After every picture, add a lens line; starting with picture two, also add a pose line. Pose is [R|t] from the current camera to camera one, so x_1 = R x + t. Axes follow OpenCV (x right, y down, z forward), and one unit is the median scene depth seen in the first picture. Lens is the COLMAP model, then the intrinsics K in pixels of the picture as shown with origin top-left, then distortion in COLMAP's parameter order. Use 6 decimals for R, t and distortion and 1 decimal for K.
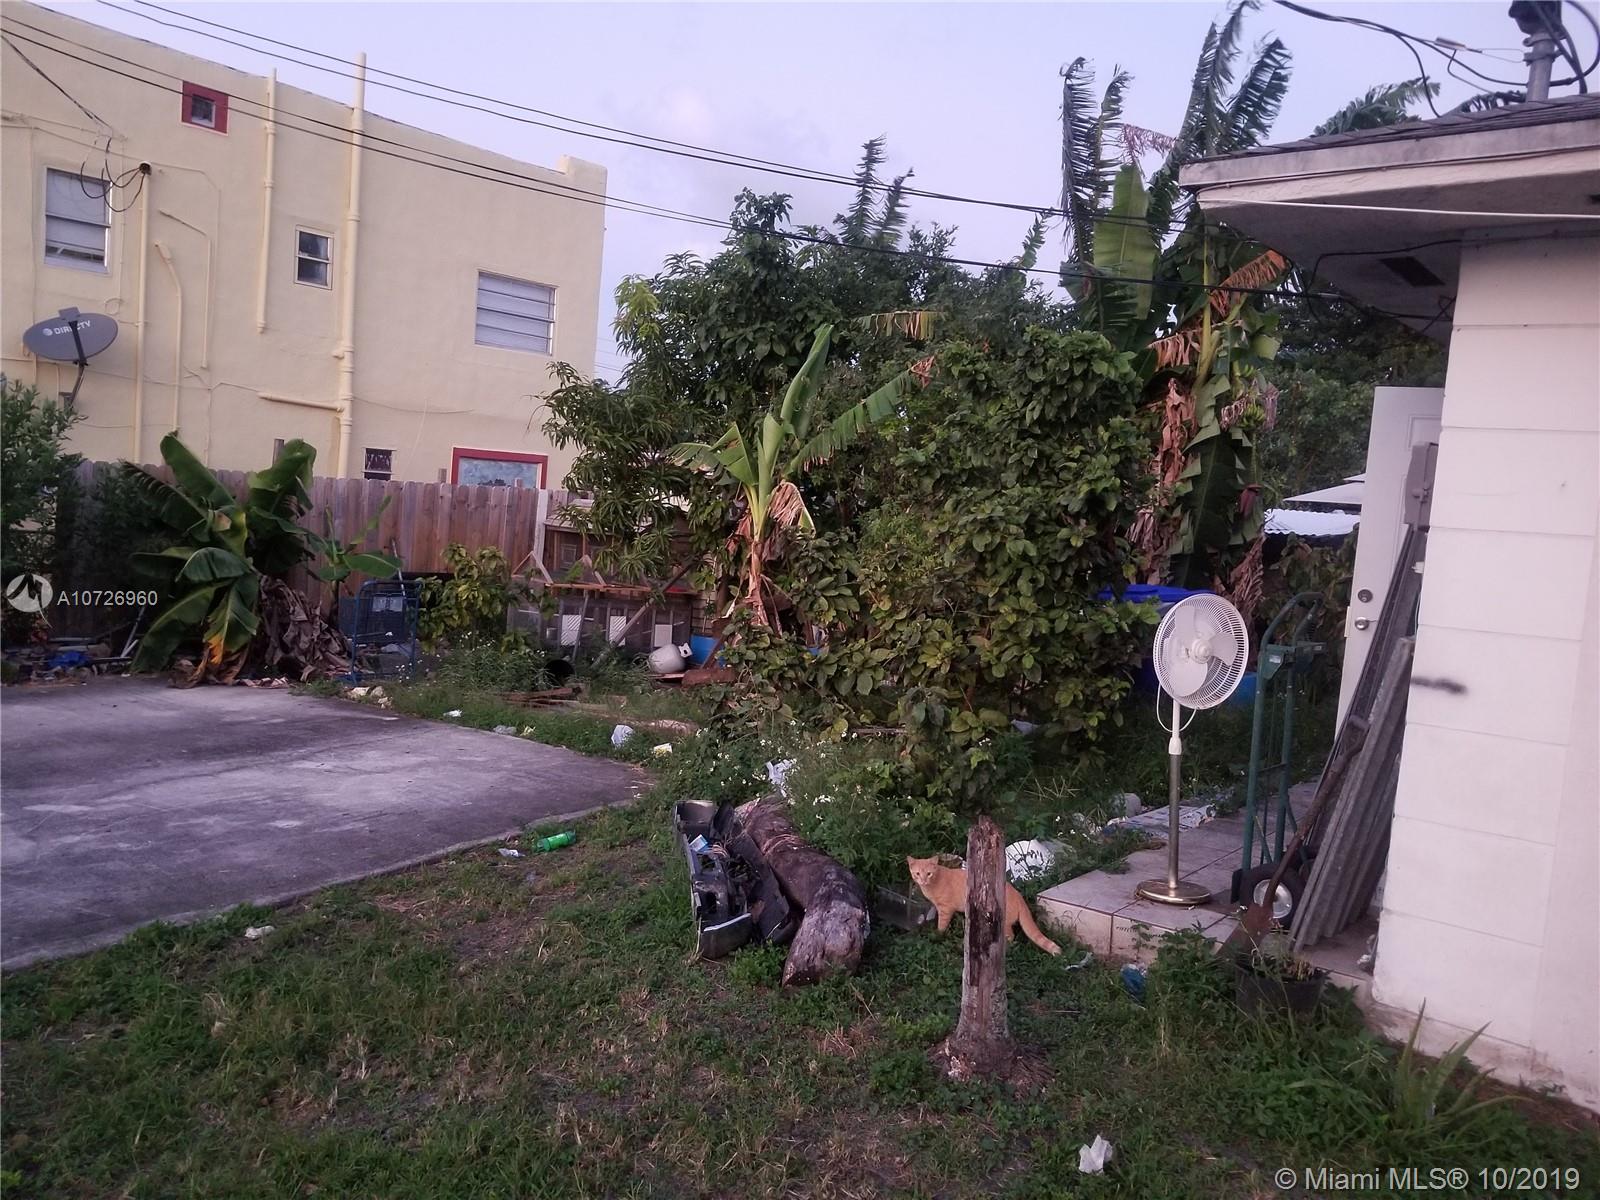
lens RADIAL K [[1278.7, 0, 772.6], [0, 1278.7, 602.9], [0, 0, 1]] dist [0.113888, -0.255243]
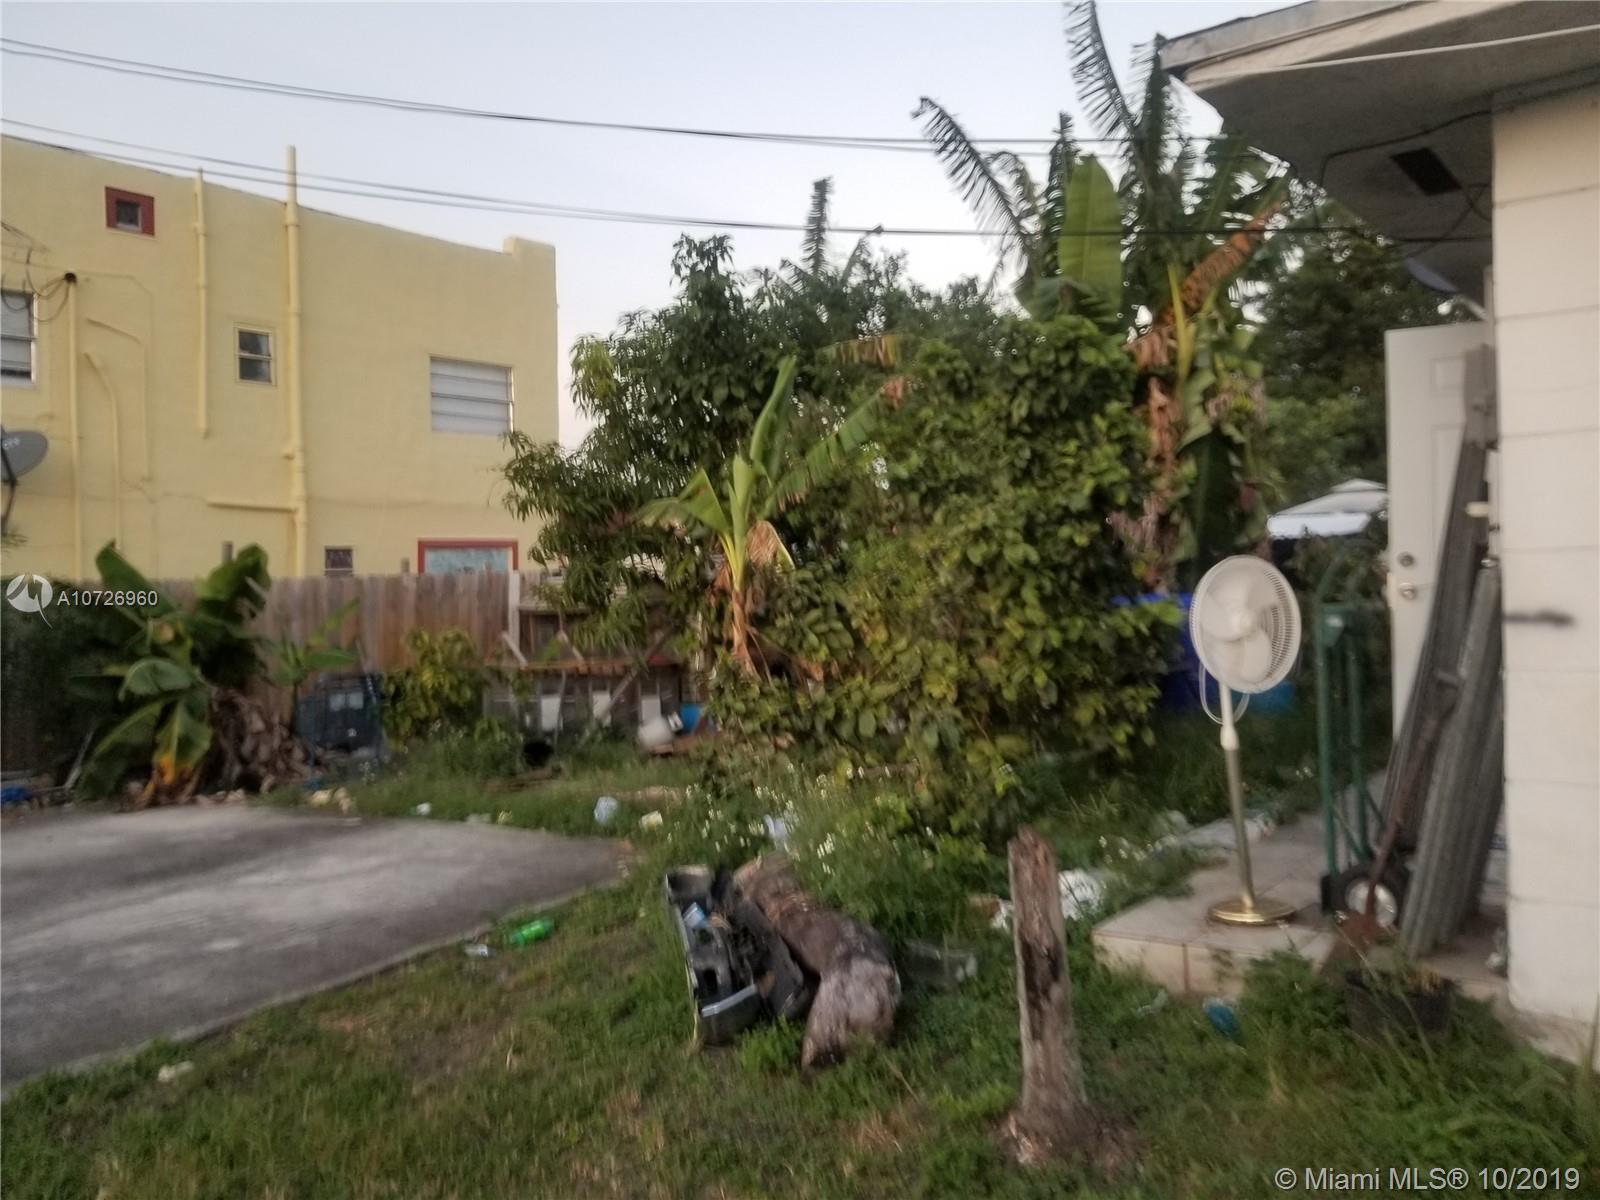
lens RADIAL K [[1242.6, 0, 796.3], [0, 1242.6, 581.5], [0, 0, 1]] dist [0.069905, -0.120336]
pose [[0.994892, -0.097281, 0.026965, 0.008397], [0.099376, 0.990777, -0.092120, 0.041429], [-0.017755, 0.094329, 0.995383, 0.119652]]
